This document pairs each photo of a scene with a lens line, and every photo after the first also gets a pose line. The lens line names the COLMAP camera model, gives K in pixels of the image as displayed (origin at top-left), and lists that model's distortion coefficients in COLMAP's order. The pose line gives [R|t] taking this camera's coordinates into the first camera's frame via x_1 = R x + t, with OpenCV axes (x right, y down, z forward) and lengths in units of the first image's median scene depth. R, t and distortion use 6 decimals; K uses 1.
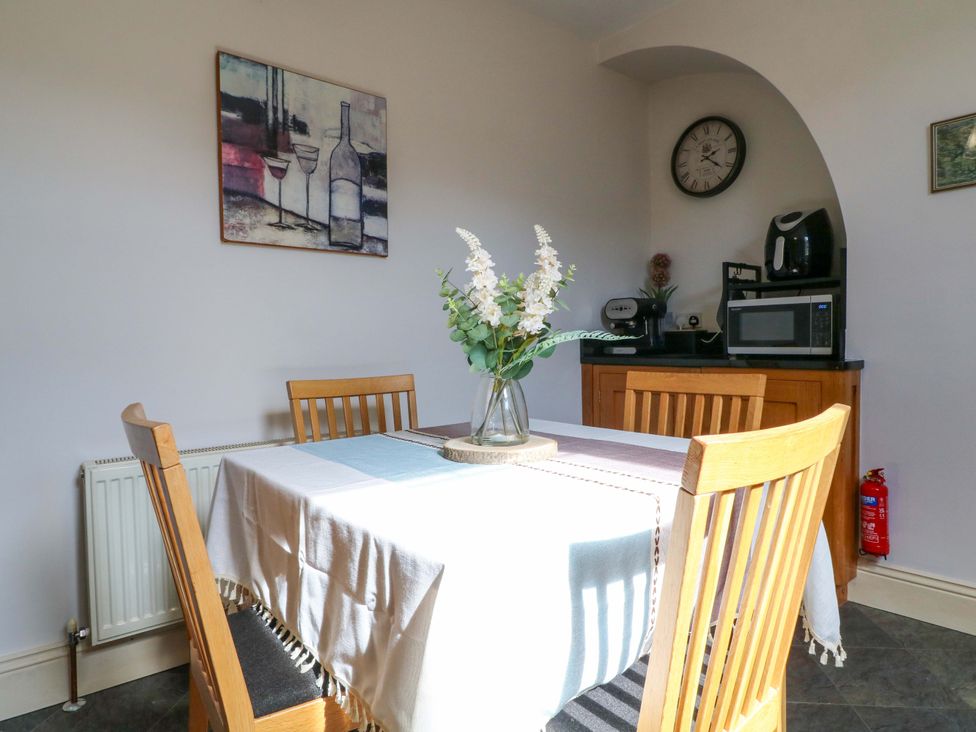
lens RADIAL K [[490.2, 0, 492.2], [0, 490.2, 372.8], [0, 0, 1]] dist [-0.008322, -0.007853]
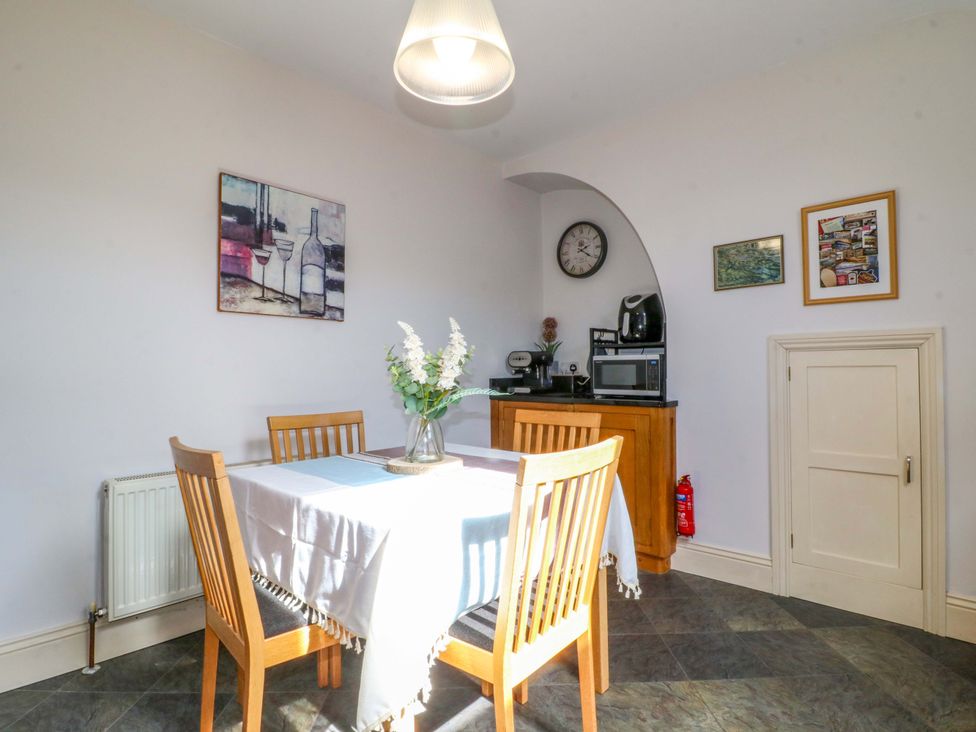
lens RADIAL K [[490.2, 0, 495.2], [0, 490.2, 361.5], [0, 0, 1]] dist [-0.008322, -0.007853]
pose [[0.990151, 0.013645, 0.139336, 0.013774], [-0.005585, 0.998297, -0.058074, -0.064805], [-0.139891, 0.056724, 0.988541, -0.461752]]
